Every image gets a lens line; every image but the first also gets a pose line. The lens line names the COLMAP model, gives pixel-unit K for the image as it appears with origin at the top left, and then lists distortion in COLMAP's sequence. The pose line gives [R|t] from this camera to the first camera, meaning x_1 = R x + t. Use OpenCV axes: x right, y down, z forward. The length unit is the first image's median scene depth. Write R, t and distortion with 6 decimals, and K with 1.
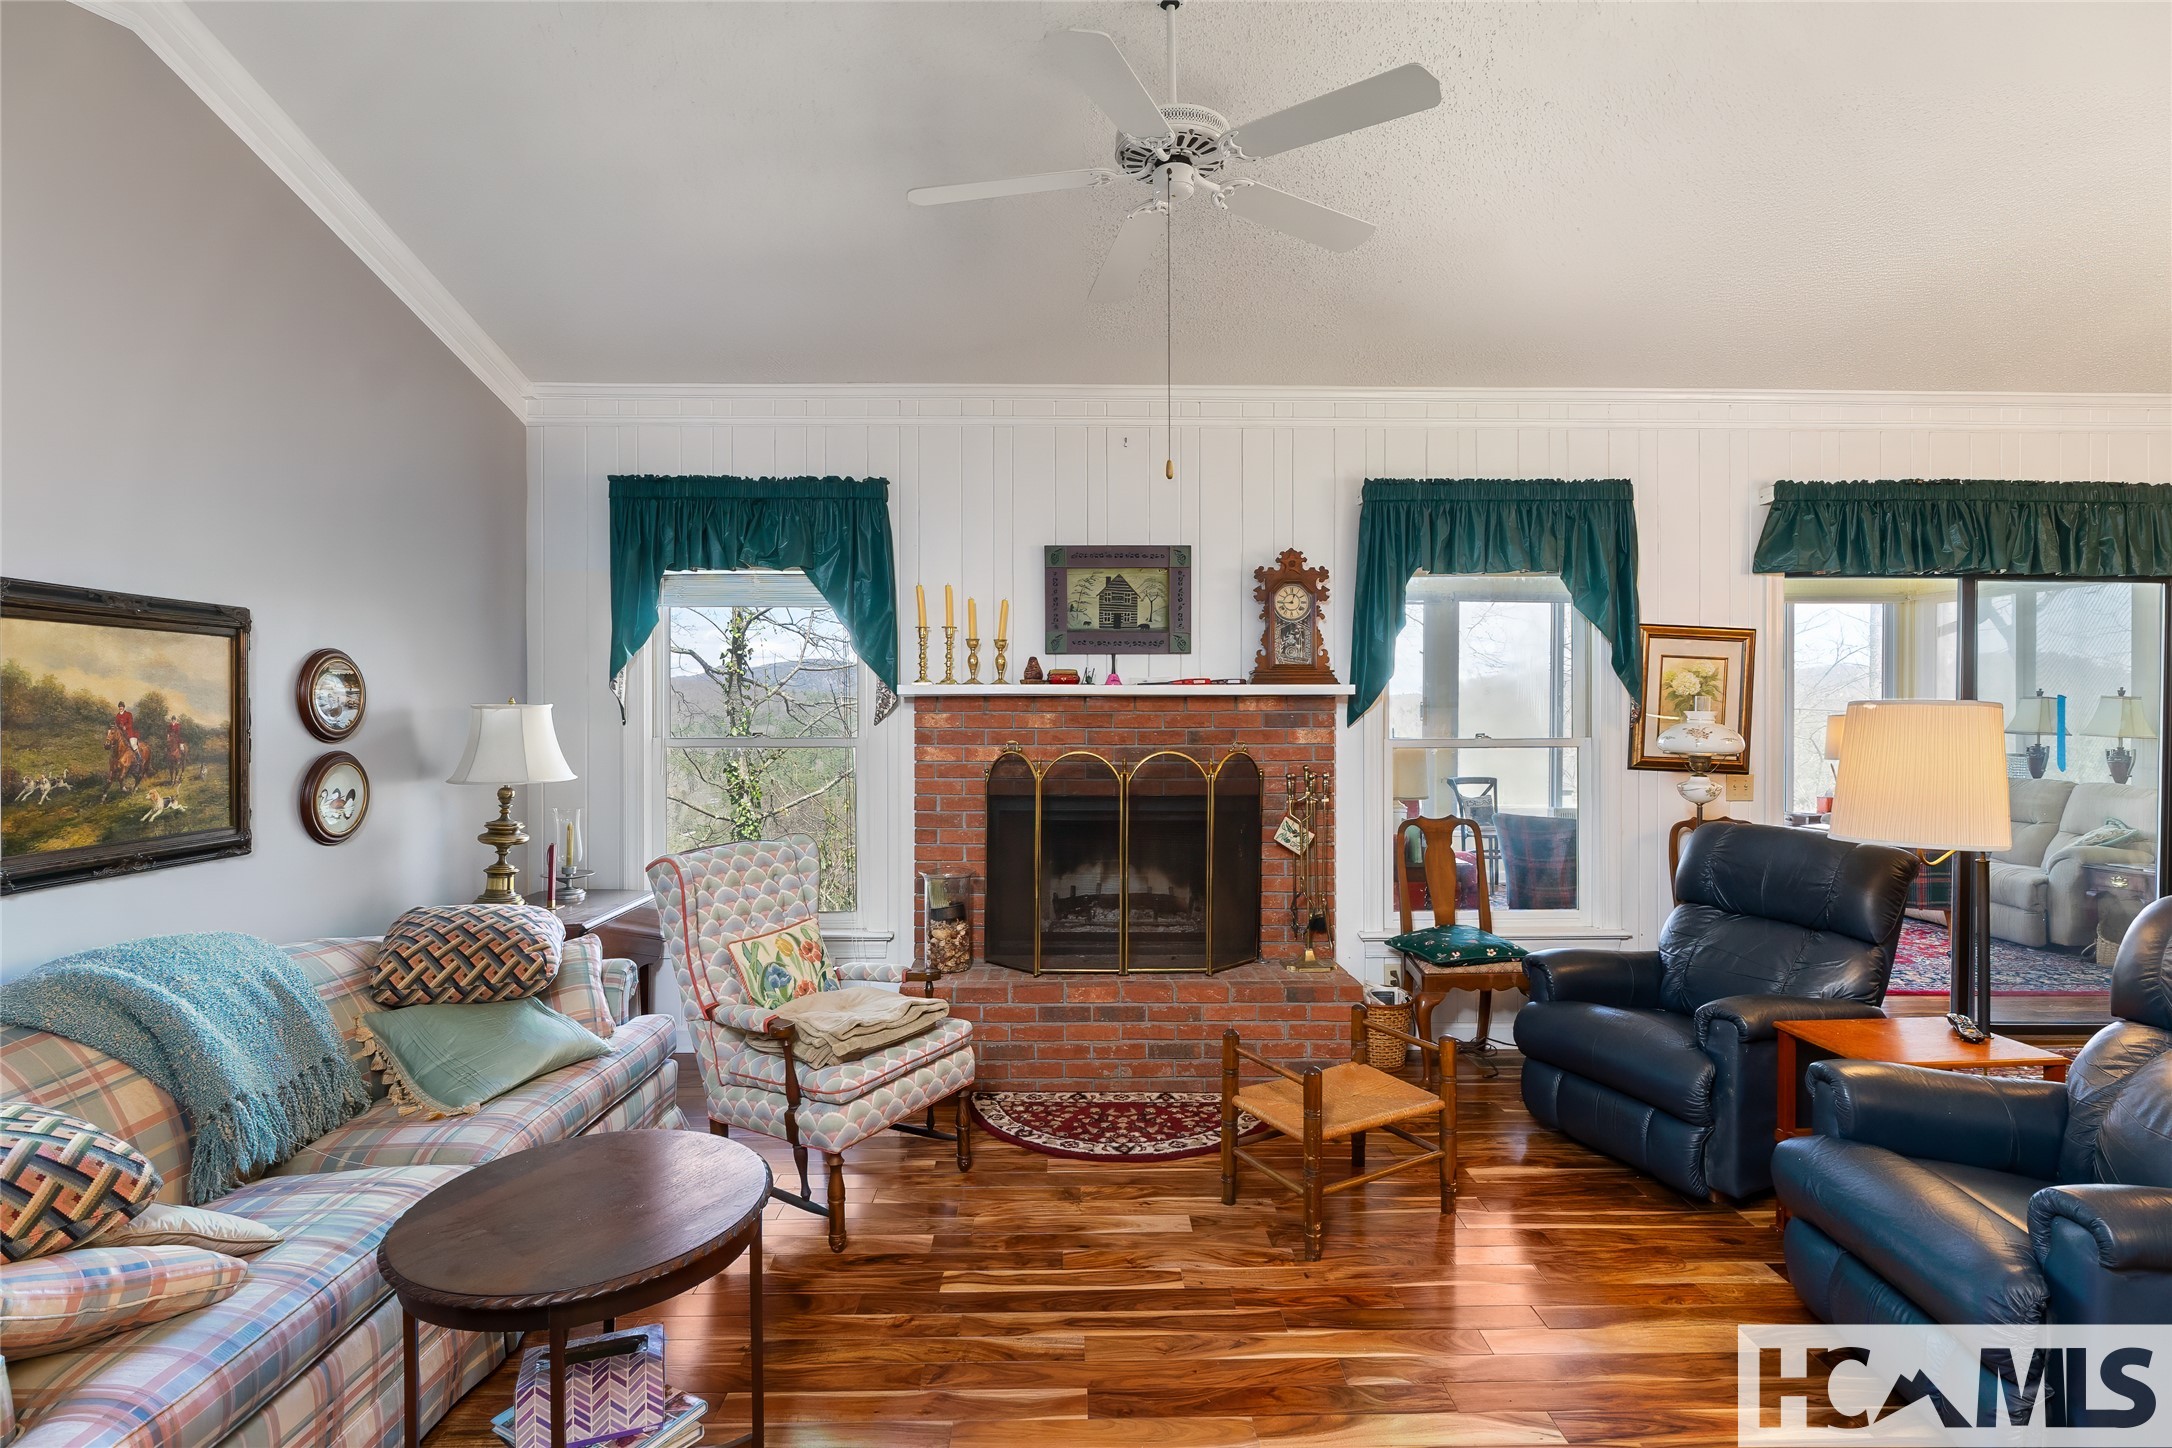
lens RADIAL K [[1070.8, 0, 1093.5], [0, 1070.8, 712.5], [0, 0, 1]] dist [0.002034, 0.001727]
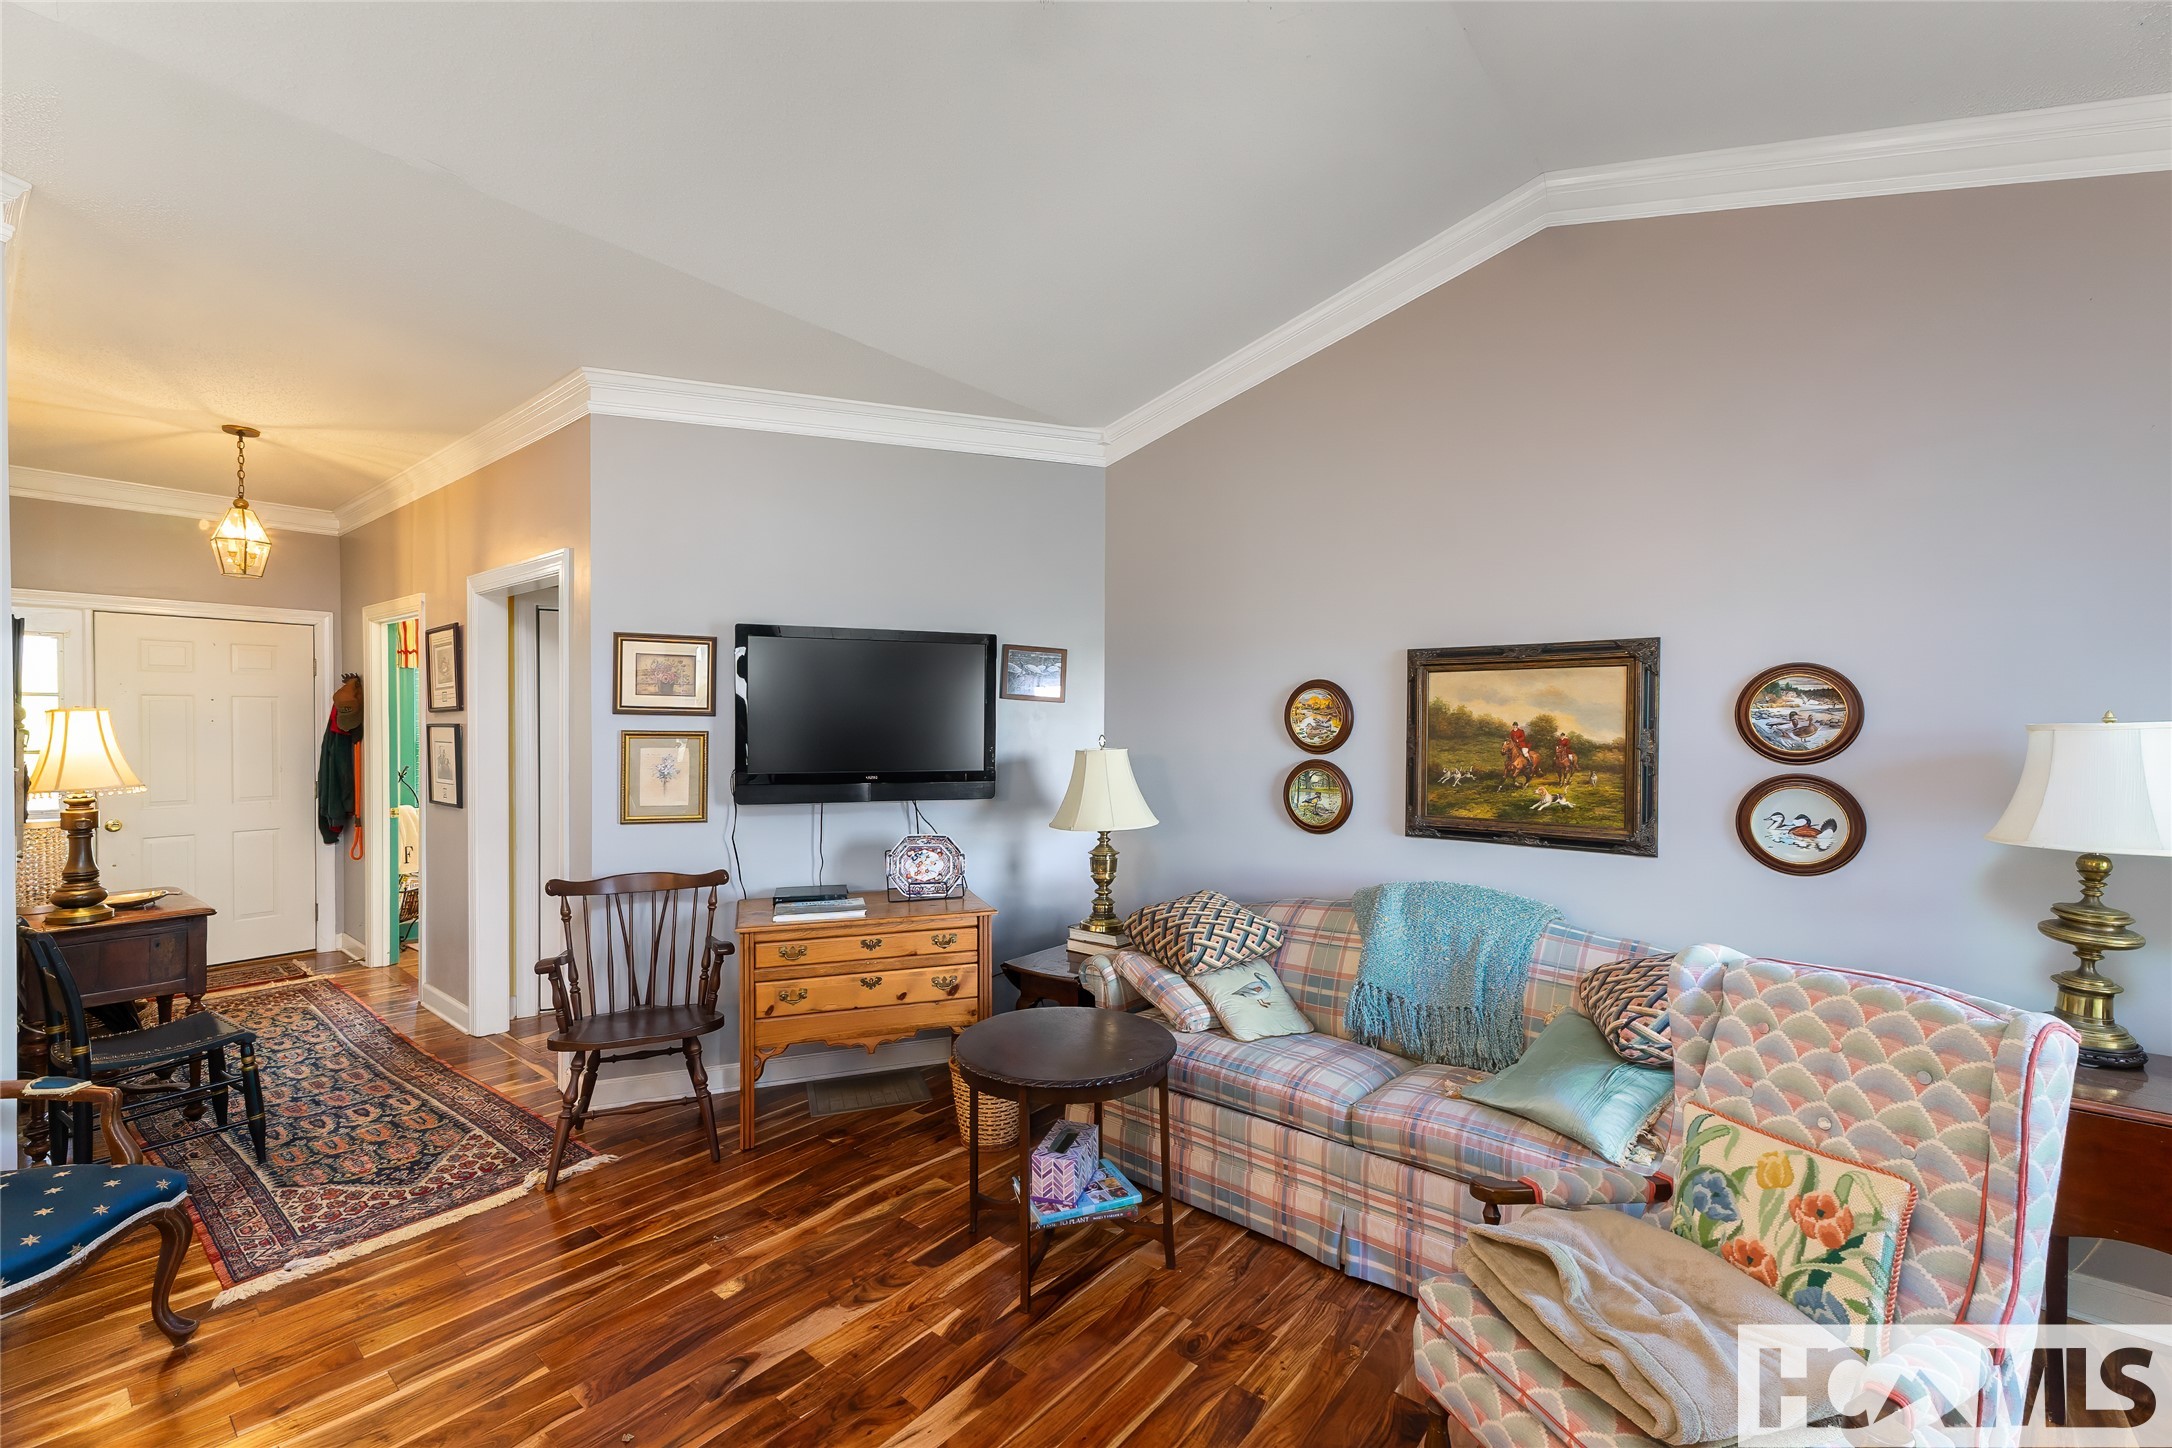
lens RADIAL K [[922.4, 0, 1091.9], [0, 922.4, 733.6], [0, 0, 1]] dist [0.017380, 0.001870]
pose [[-0.660851, 0.010608, -0.750442, 0.222883], [-0.001708, 0.999876, 0.015638, -0.007573], [0.750515, 0.011616, -0.660751, 0.812880]]
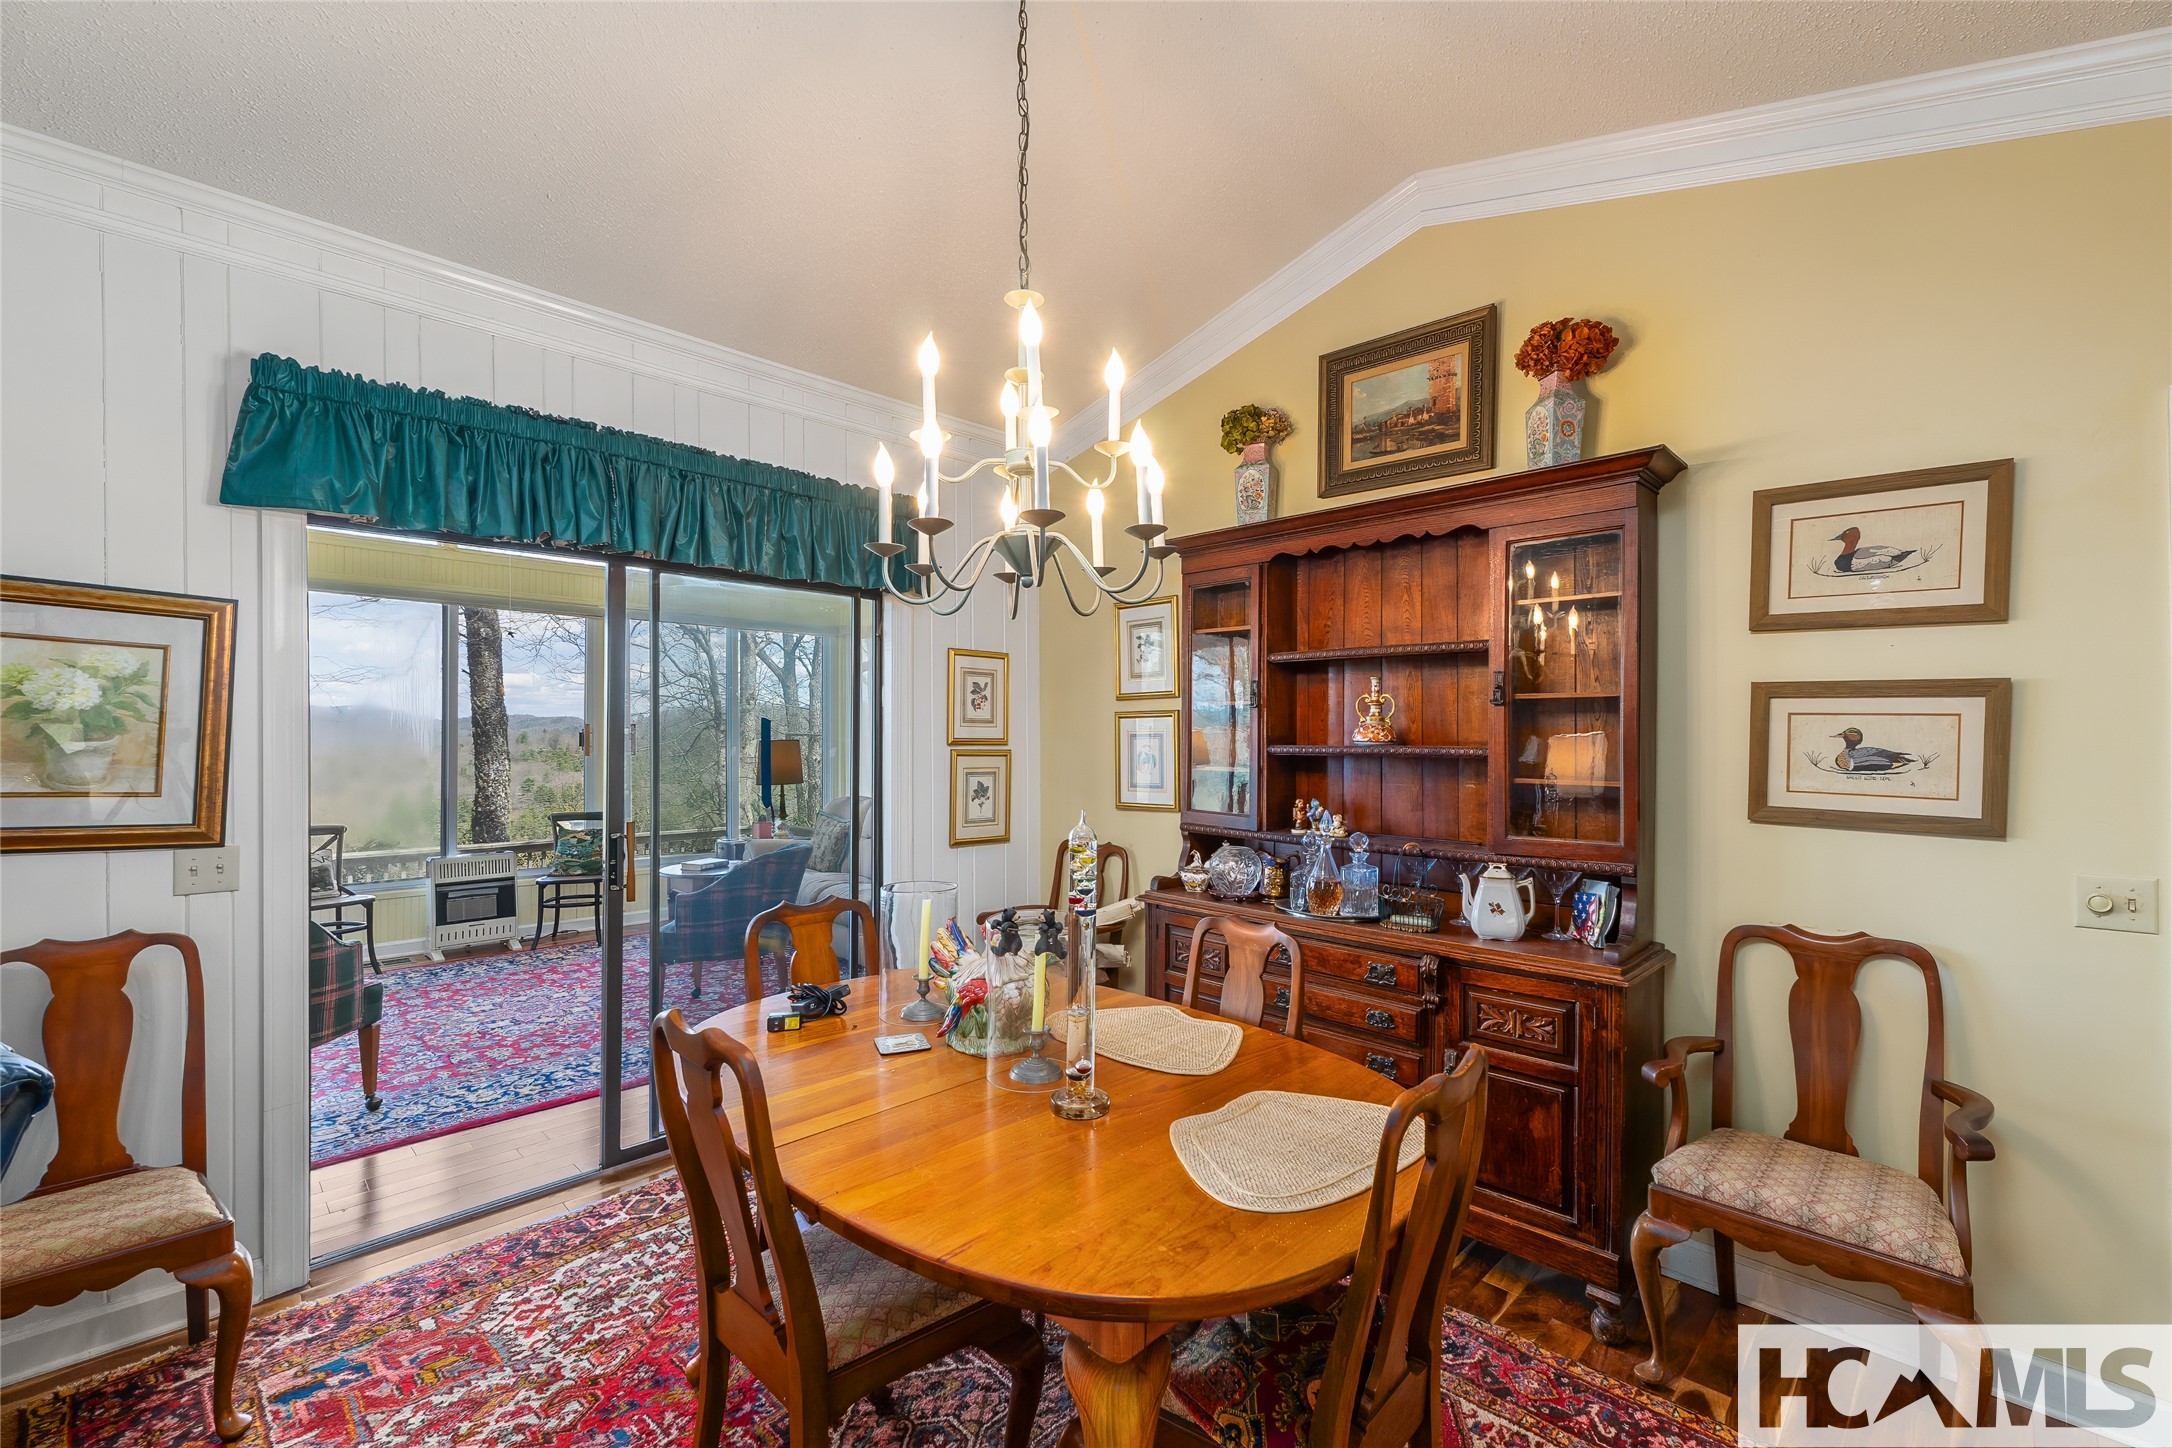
lens RADIAL K [[922.4, 0, 1092.1], [0, 922.4, 740.3], [0, 0, 1]] dist [0.017380, 0.001870]
pose [[0.716785, -0.005971, 0.697268, 0.646436], [0.002614, 0.999979, 0.005876, -0.002615], [-0.697289, -0.002389, 0.716786, 0.325101]]
